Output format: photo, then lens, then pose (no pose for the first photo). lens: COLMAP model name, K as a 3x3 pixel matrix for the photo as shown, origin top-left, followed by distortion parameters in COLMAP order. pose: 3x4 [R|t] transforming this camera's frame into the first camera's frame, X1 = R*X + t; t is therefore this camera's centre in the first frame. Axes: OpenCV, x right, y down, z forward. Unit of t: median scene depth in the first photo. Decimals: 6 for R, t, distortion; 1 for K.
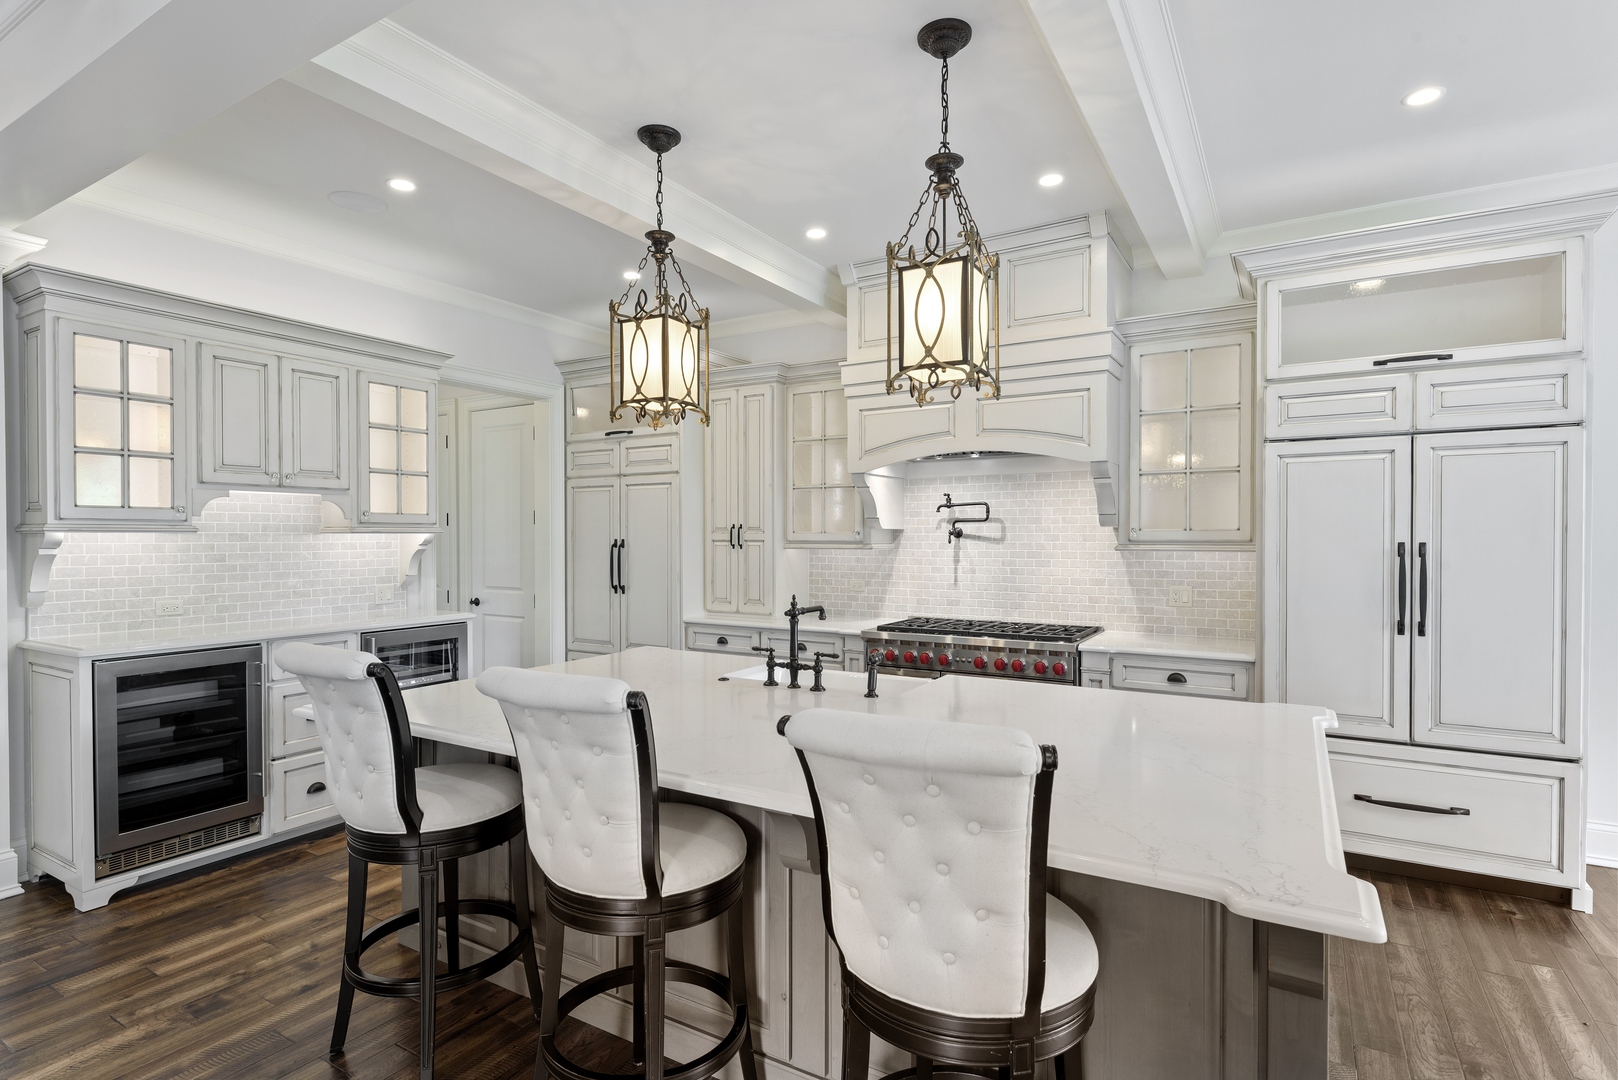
lens RADIAL K [[810.7, 0, 808.8], [0, 810.7, 544.2], [0, 0, 1]] dist [0.006696, -0.000456]
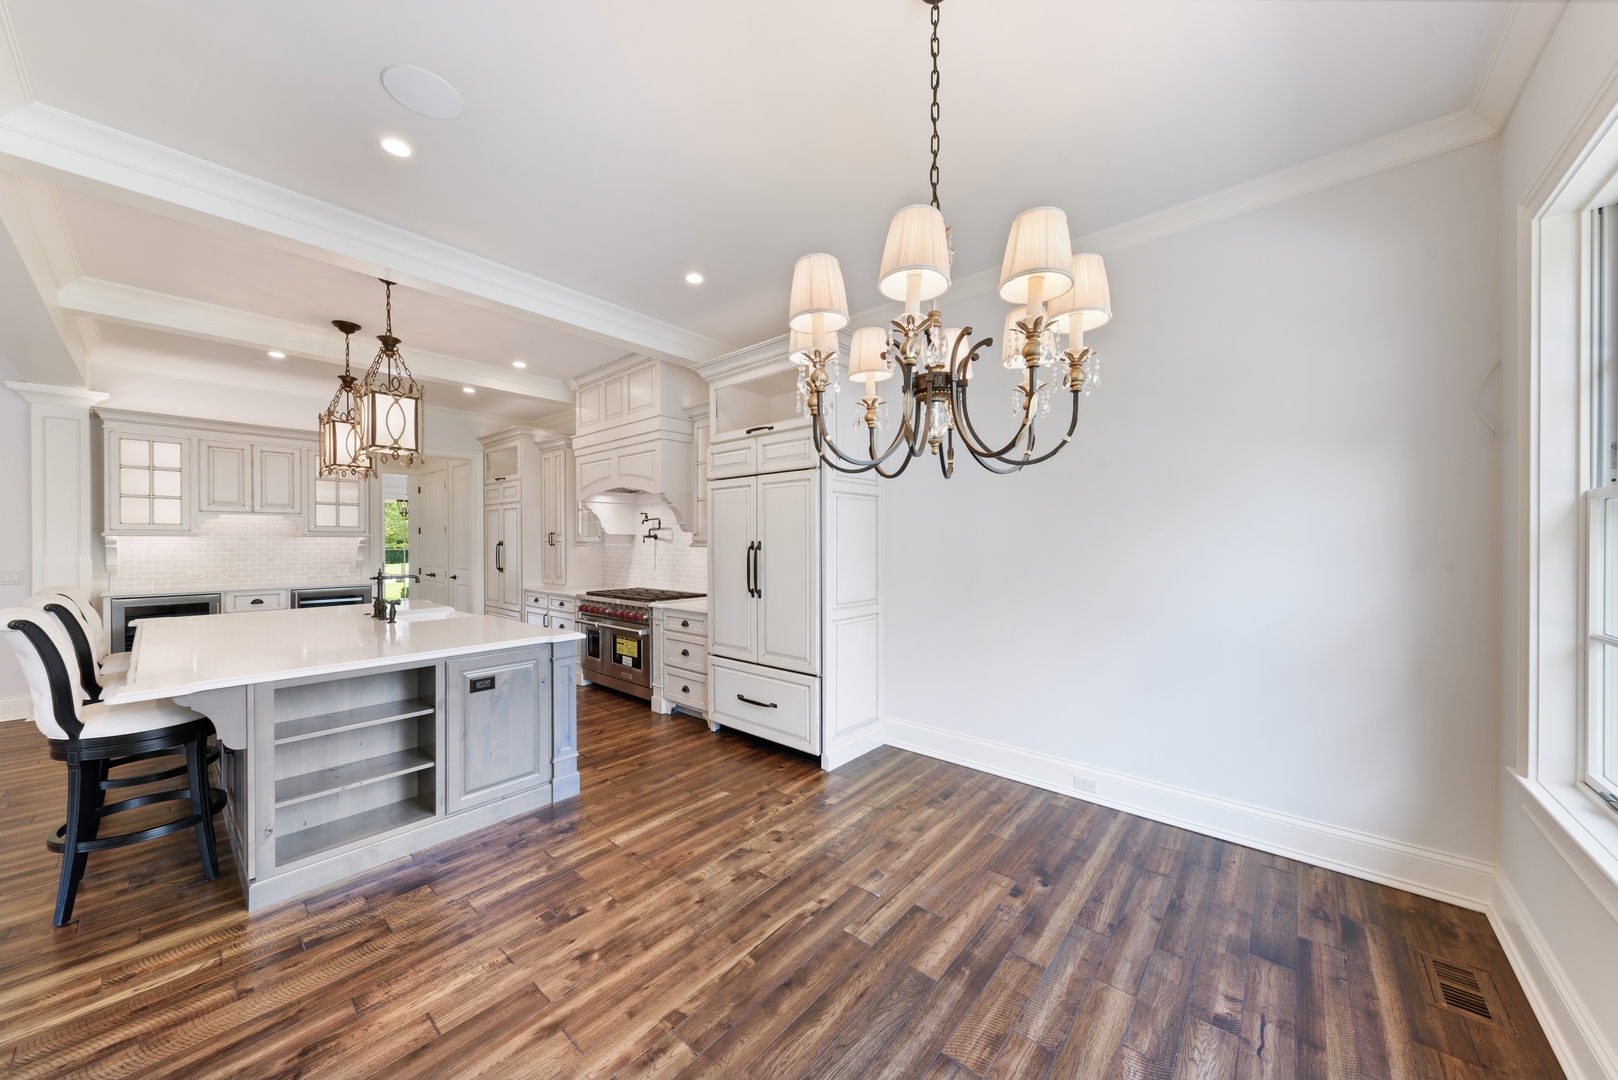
lens RADIAL K [[560.5, 0, 810.3], [0, 560.5, 540.6], [0, 0, 1]] dist [0.002740, -0.000001]
pose [[0.985882, -0.000019, -0.167443, 0.940989], [-0.002068, 0.999922, -0.012290, 0.009658], [0.167431, 0.012462, 0.985805, -0.087261]]
